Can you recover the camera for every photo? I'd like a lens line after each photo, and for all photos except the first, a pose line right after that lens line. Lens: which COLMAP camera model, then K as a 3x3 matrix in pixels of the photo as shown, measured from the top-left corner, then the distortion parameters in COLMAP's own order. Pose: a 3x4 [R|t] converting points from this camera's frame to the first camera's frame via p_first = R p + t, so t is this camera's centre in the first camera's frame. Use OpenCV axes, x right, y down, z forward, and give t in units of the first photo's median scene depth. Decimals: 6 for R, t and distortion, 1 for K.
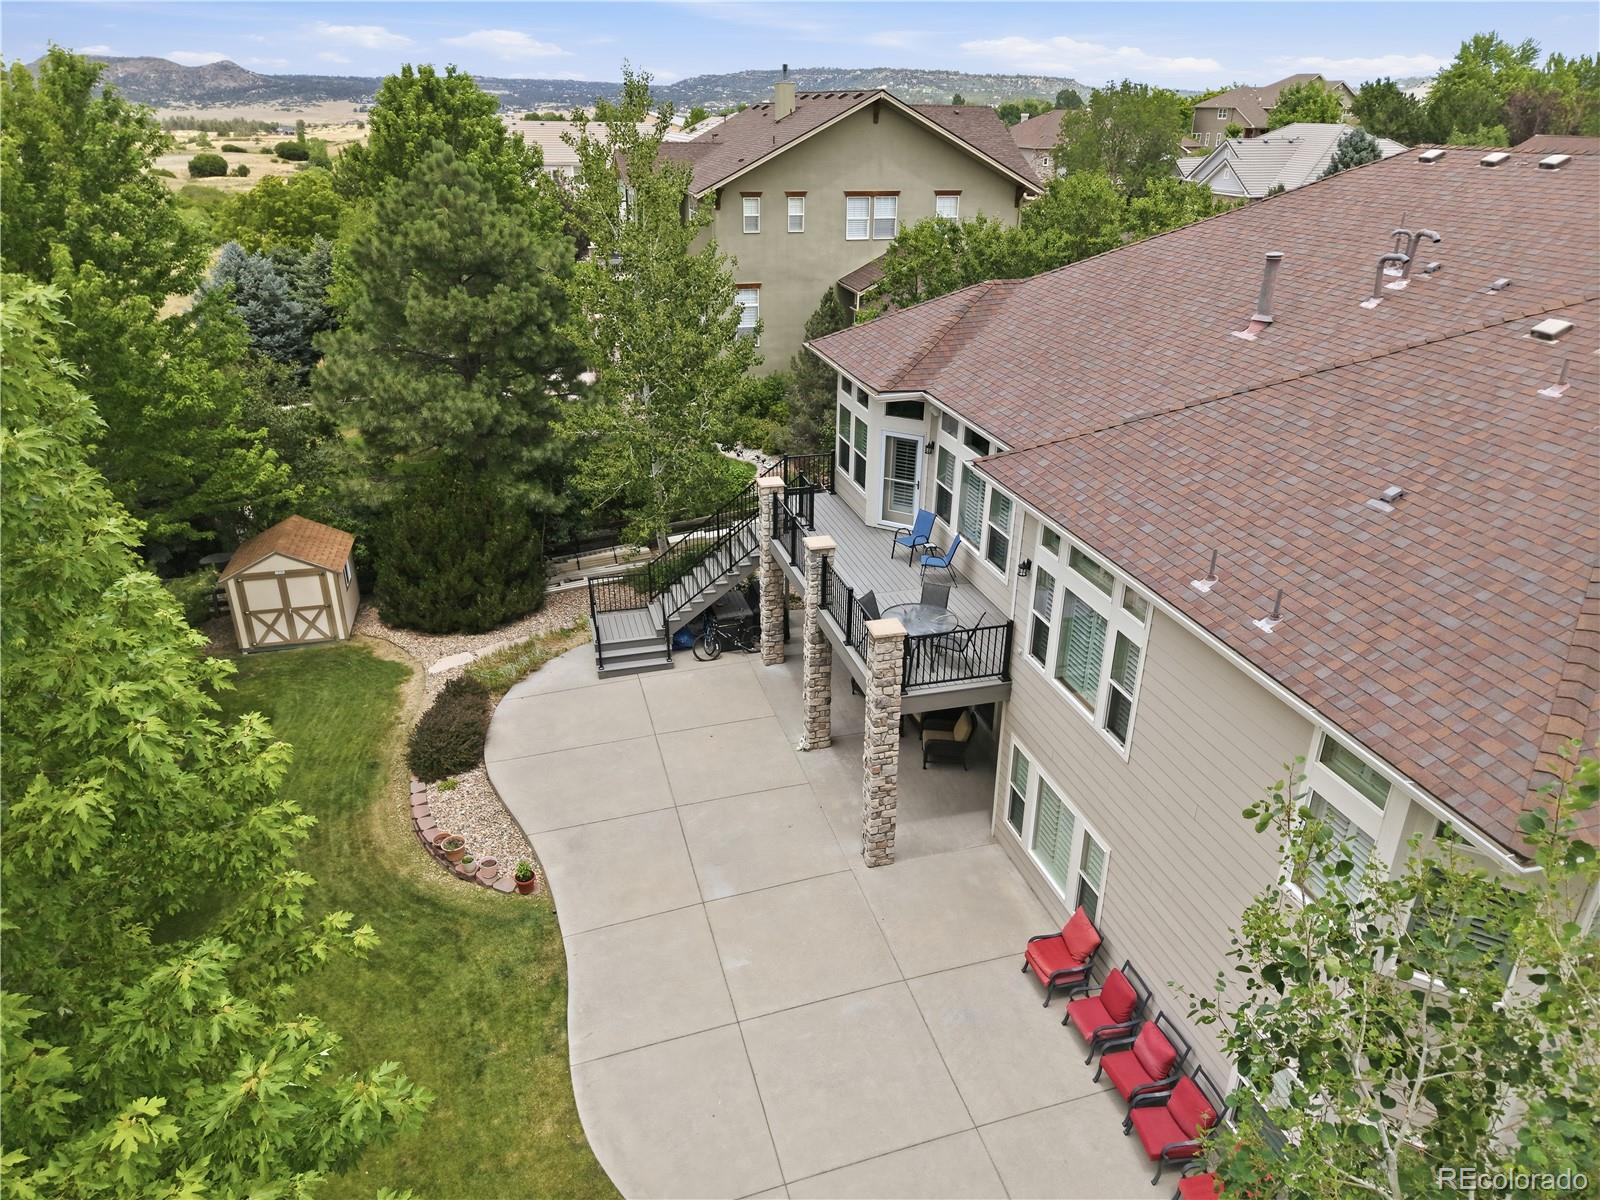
lens RADIAL K [[1098.2, 0, 795.7], [0, 1098.2, 595.4], [0, 0, 1]] dist [0.036754, -0.003448]
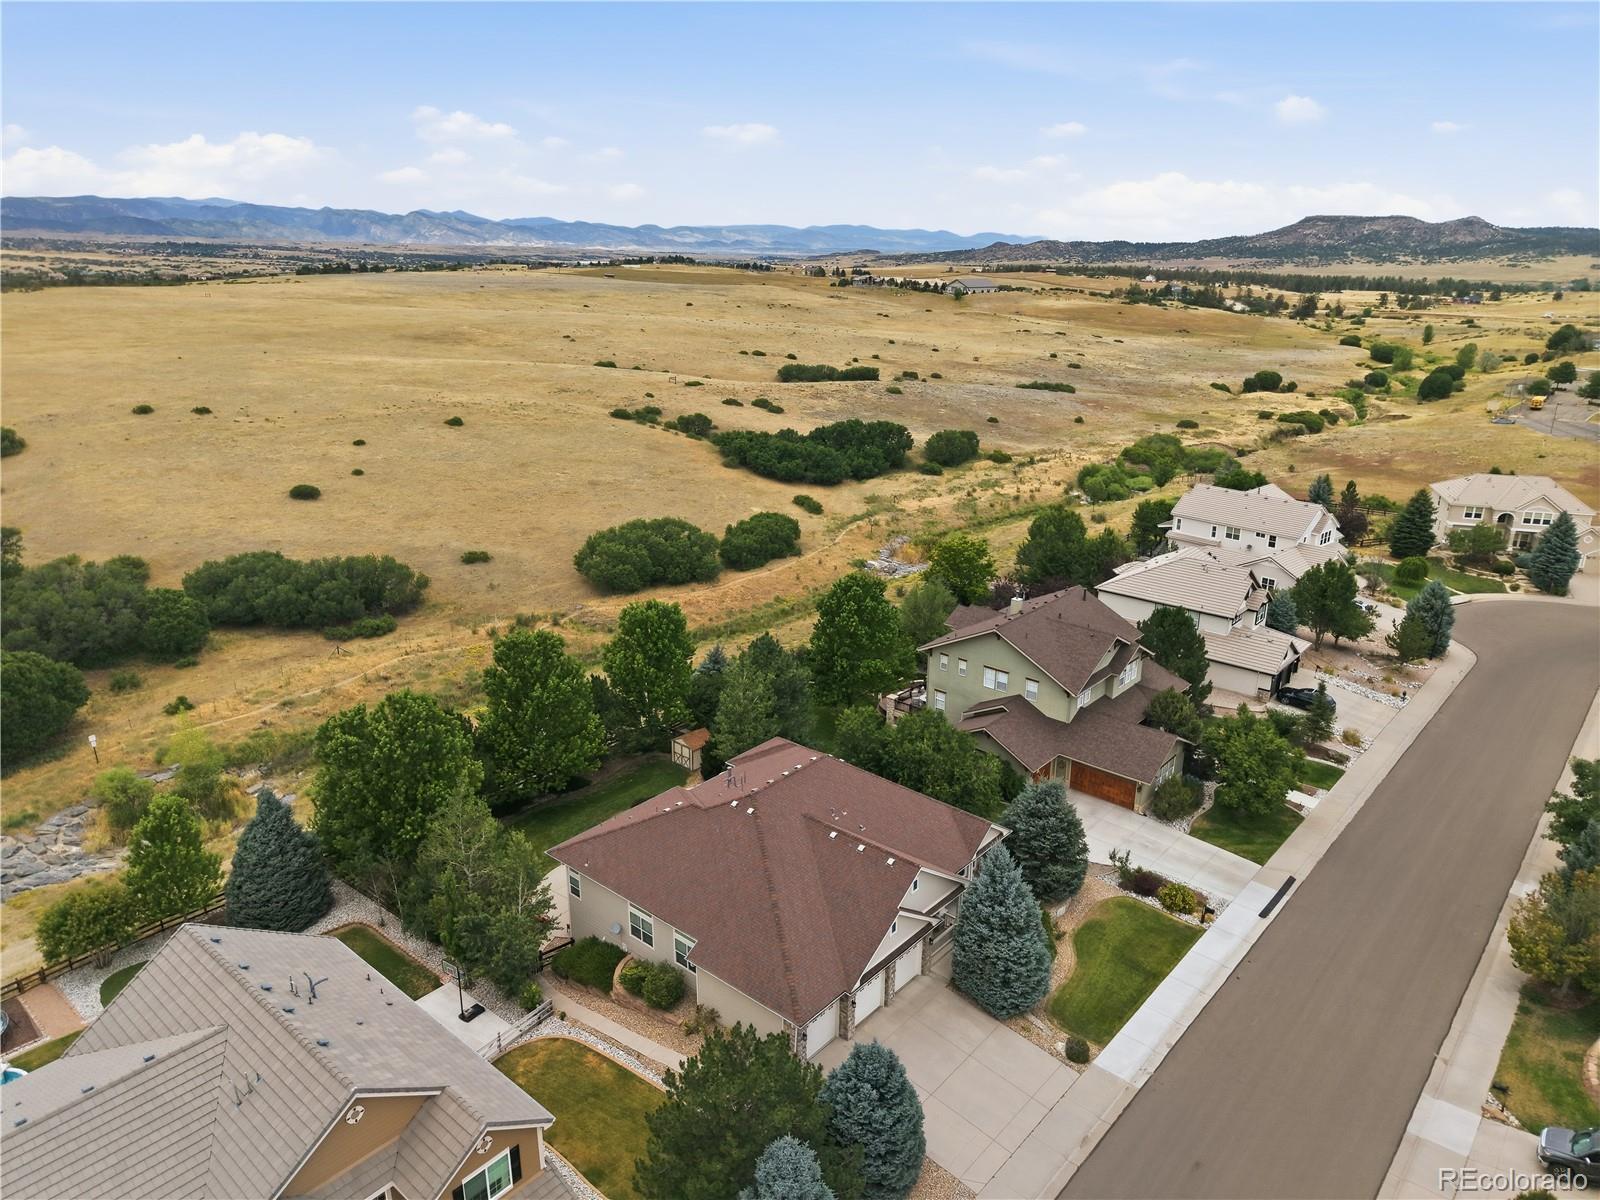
lens RADIAL K [[1098.2, 0, 796.4], [0, 1098.2, 599.8], [0, 0, 1]] dist [0.036754, -0.003448]
pose [[0.562960, 0.262414, -0.783719, 1.375570], [-0.340844, 0.937577, 0.069096, -0.483877], [0.752928, 0.228228, 0.617261, -0.542275]]
